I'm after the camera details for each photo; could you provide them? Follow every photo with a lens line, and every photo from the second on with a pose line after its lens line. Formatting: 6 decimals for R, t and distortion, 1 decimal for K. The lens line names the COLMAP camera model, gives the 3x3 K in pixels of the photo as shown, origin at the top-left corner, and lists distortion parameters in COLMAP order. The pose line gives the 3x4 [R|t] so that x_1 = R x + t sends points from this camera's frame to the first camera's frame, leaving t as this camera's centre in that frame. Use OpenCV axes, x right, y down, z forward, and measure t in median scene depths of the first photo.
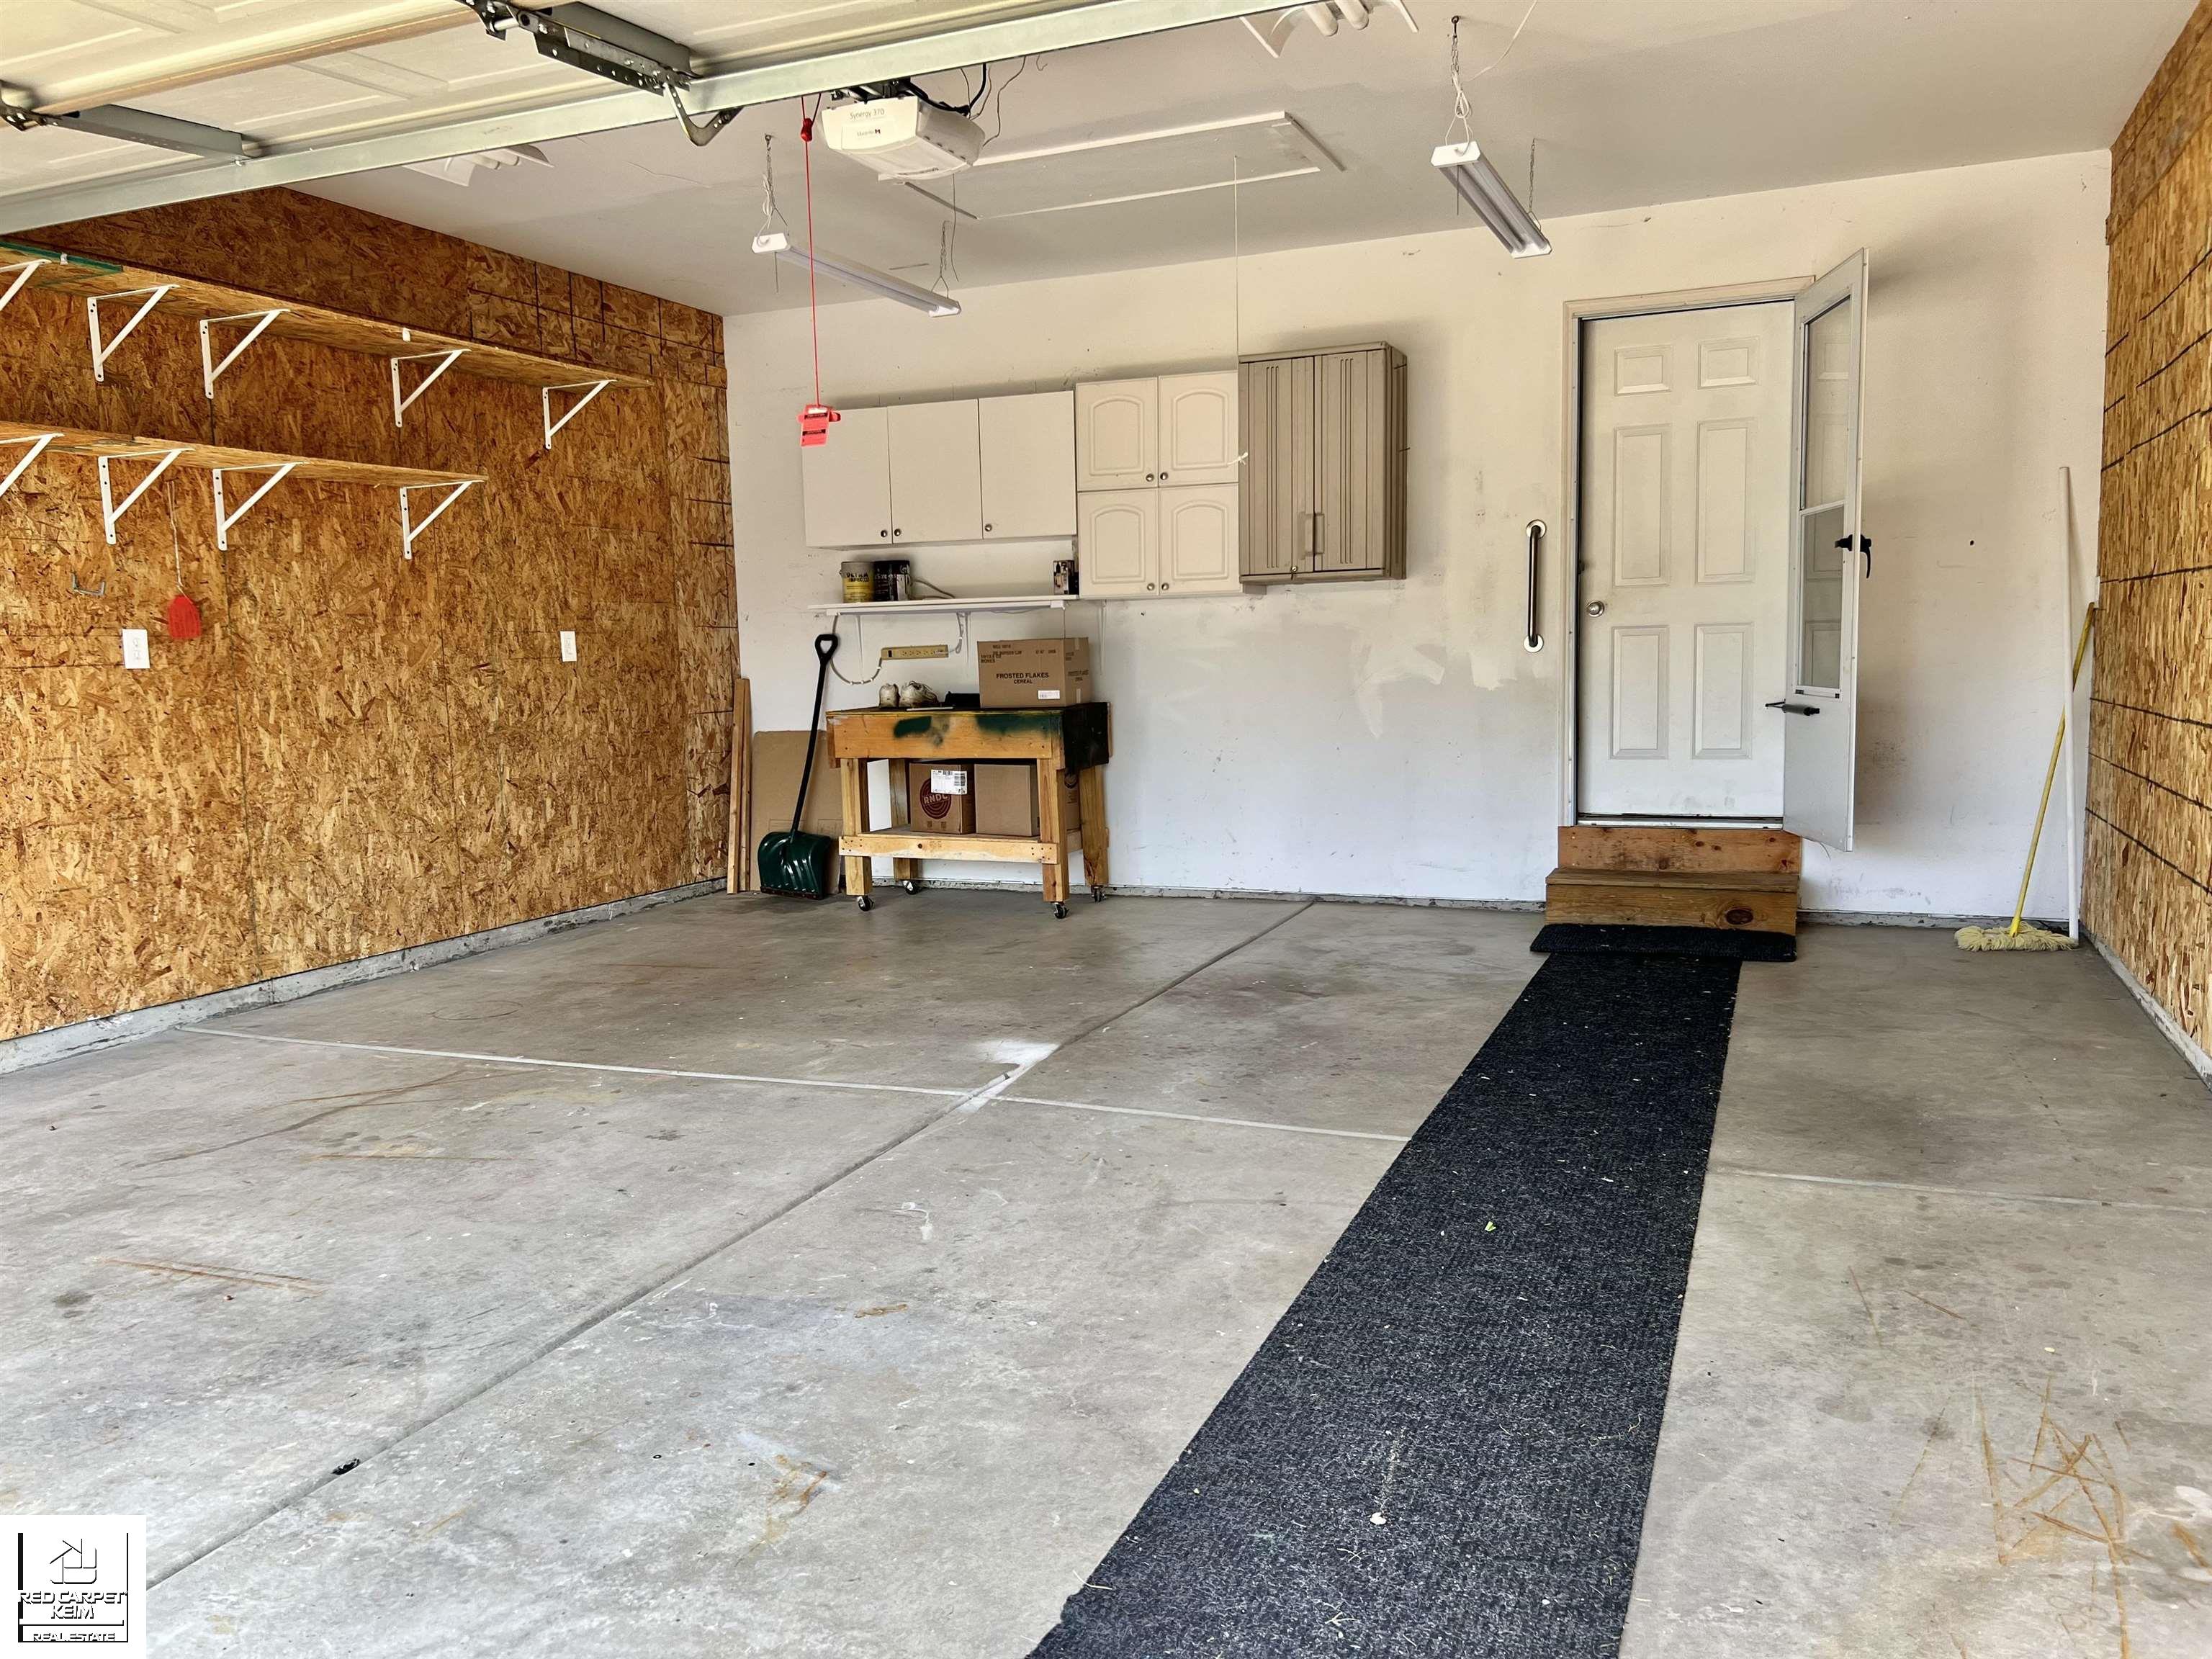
lens RADIAL K [[1674.5, 0, 1118.6], [0, 1674.5, 831.4], [0, 0, 1]] dist [0.037869, -0.027220]
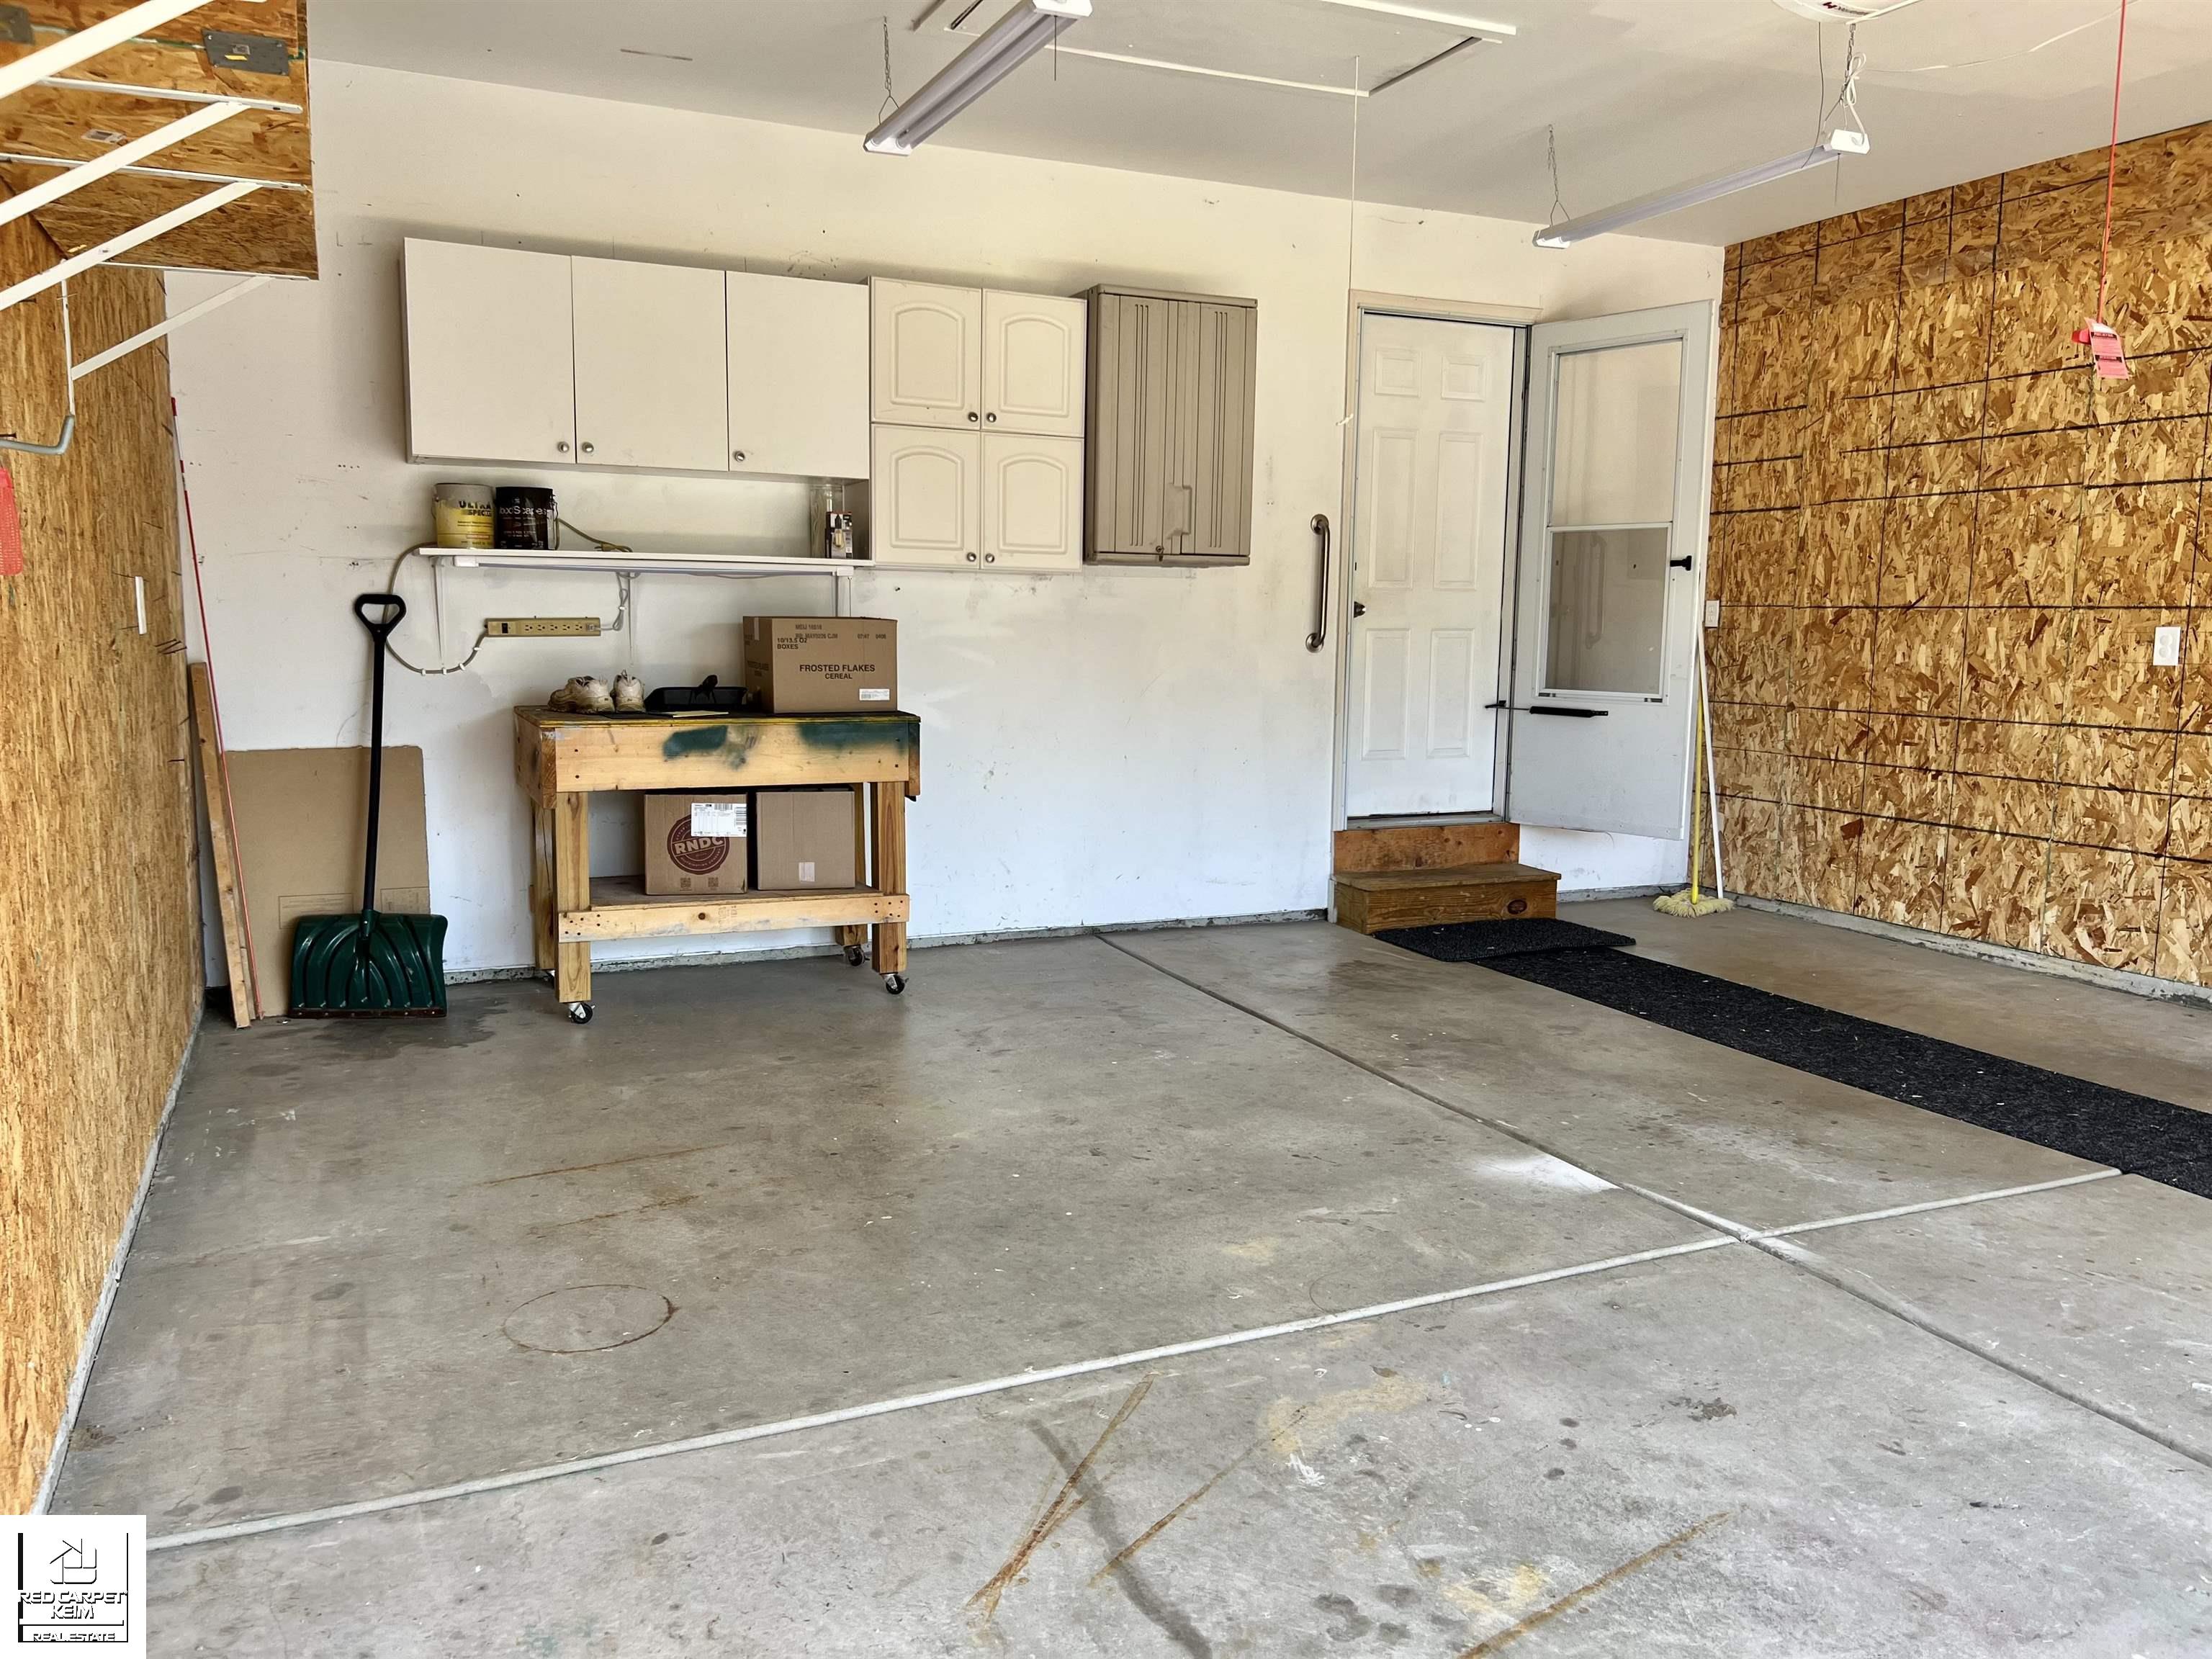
lens RADIAL K [[1674.5, 0, 1111.2], [0, 1674.5, 819.2], [0, 0, 1]] dist [0.037869, -0.027220]
pose [[0.674035, -0.056665, 0.736523, -0.545055], [0.049792, 0.998271, 0.031235, -0.047146], [-0.737019, 0.015620, 0.675691, 0.446550]]
